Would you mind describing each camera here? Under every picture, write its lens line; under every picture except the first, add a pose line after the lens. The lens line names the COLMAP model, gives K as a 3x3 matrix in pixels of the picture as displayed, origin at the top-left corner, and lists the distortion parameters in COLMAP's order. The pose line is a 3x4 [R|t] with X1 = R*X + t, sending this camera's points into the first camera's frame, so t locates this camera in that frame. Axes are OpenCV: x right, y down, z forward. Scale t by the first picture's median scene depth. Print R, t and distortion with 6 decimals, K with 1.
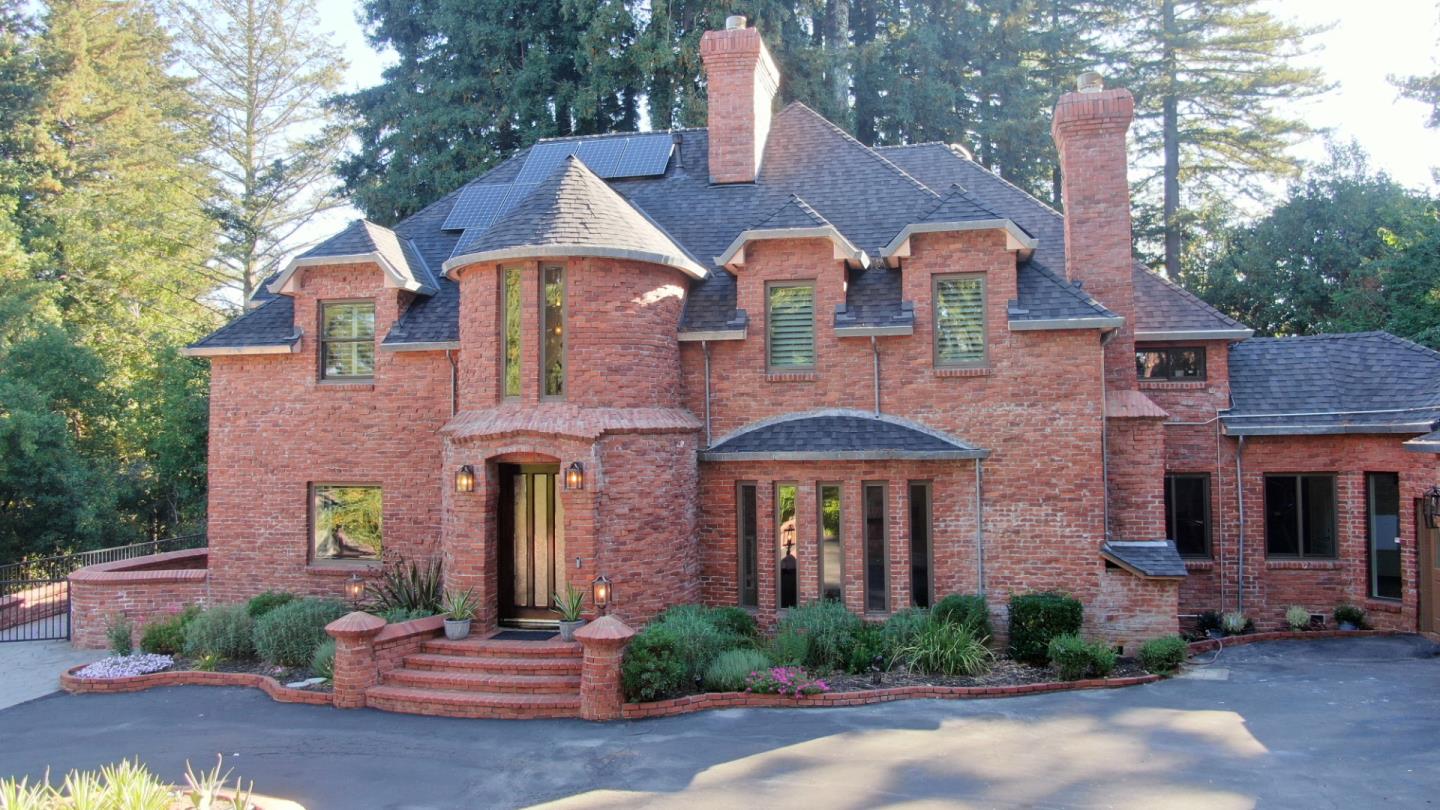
lens RADIAL K [[1145.3, 0, 734.7], [0, 1145.3, 369.9], [0, 0, 1]] dist [-0.029070, 0.011085]
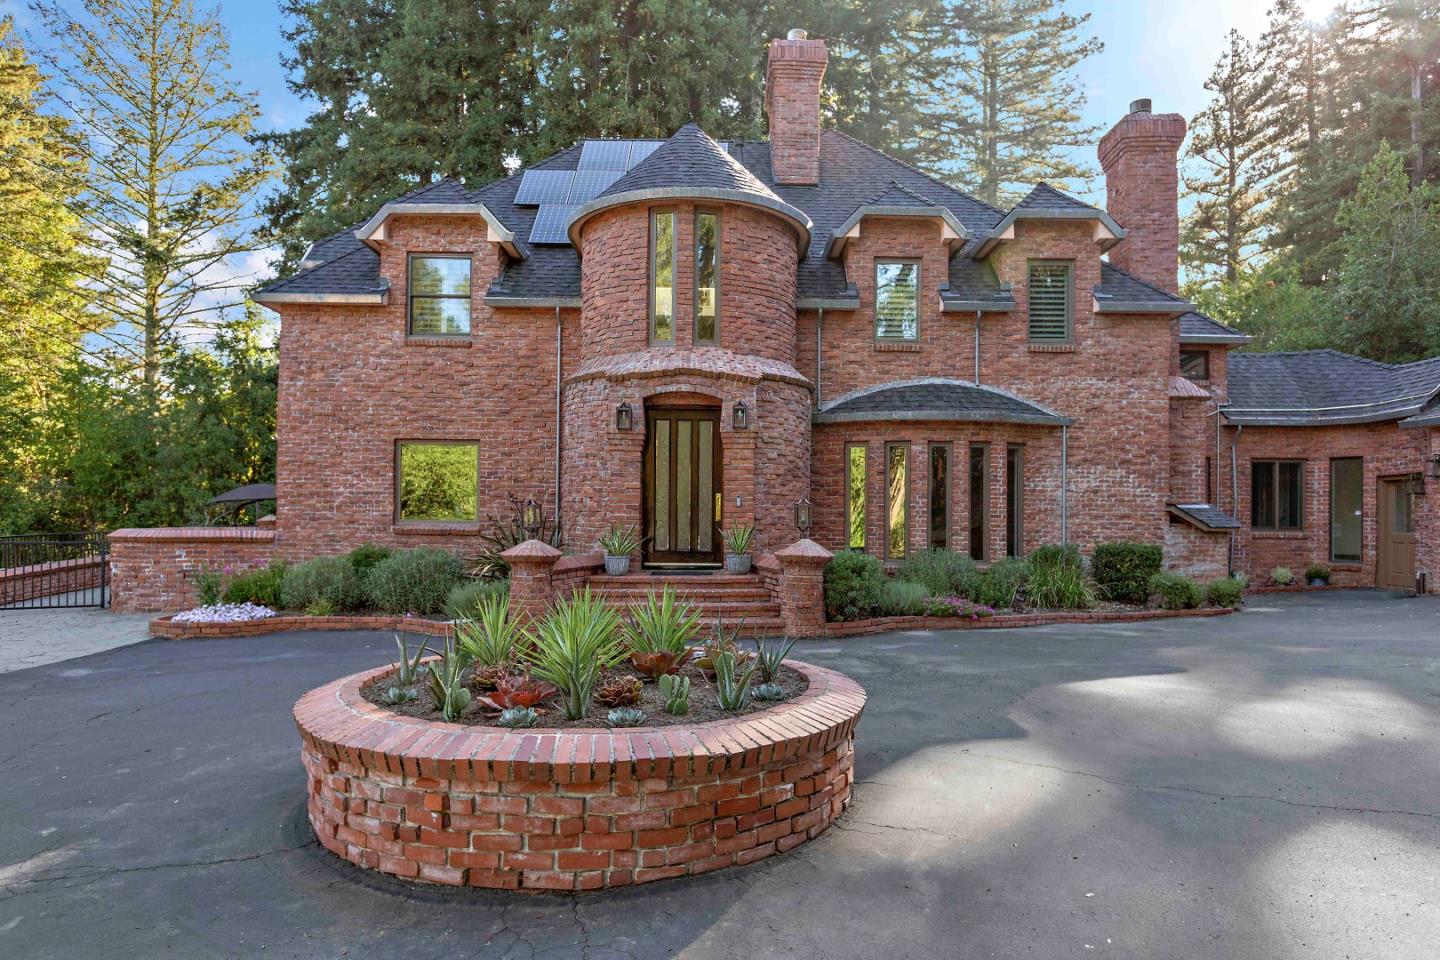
lens RADIAL K [[947.9, 0, 723.7], [0, 947.9, 517.8], [0, 0, 1]] dist [-0.003736, -0.006848]
pose [[0.973986, 0.021140, 0.225618, -0.312912], [-0.030149, 0.998877, 0.036558, 0.140749], [-0.224592, -0.042409, 0.973530, 0.166191]]
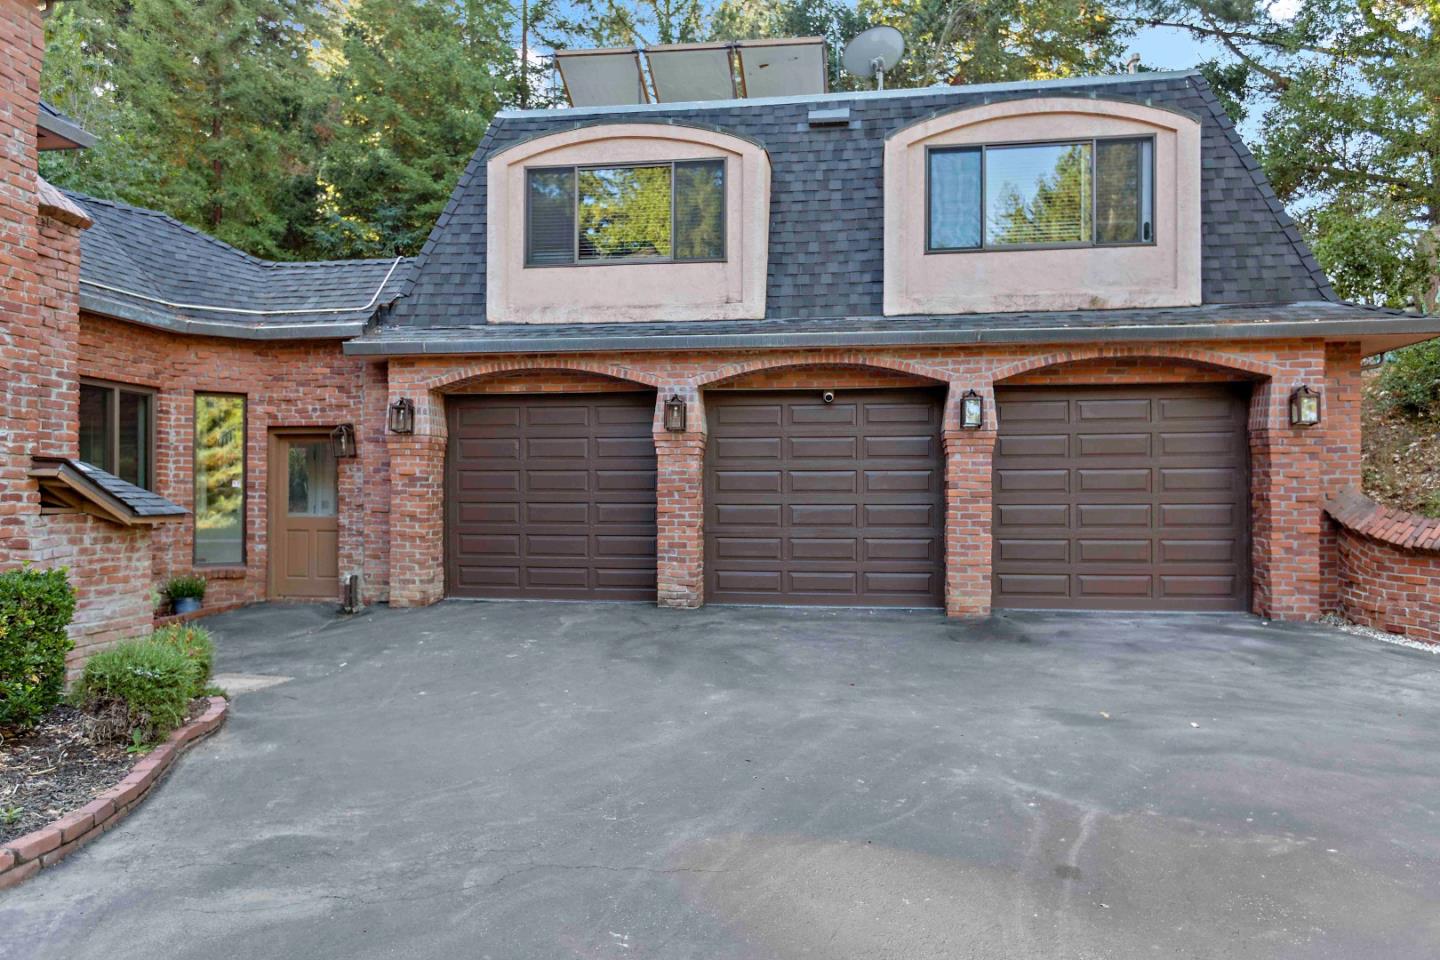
lens RADIAL K [[947.9, 0, 726.9], [0, 947.9, 490.0], [0, 0, 1]] dist [-0.003736, -0.006848]
pose [[-0.048964, 0.021882, 0.998561, -0.061345], [-0.046616, 0.998620, -0.024169, 0.156183], [-0.997712, -0.047732, -0.047876, 0.713392]]
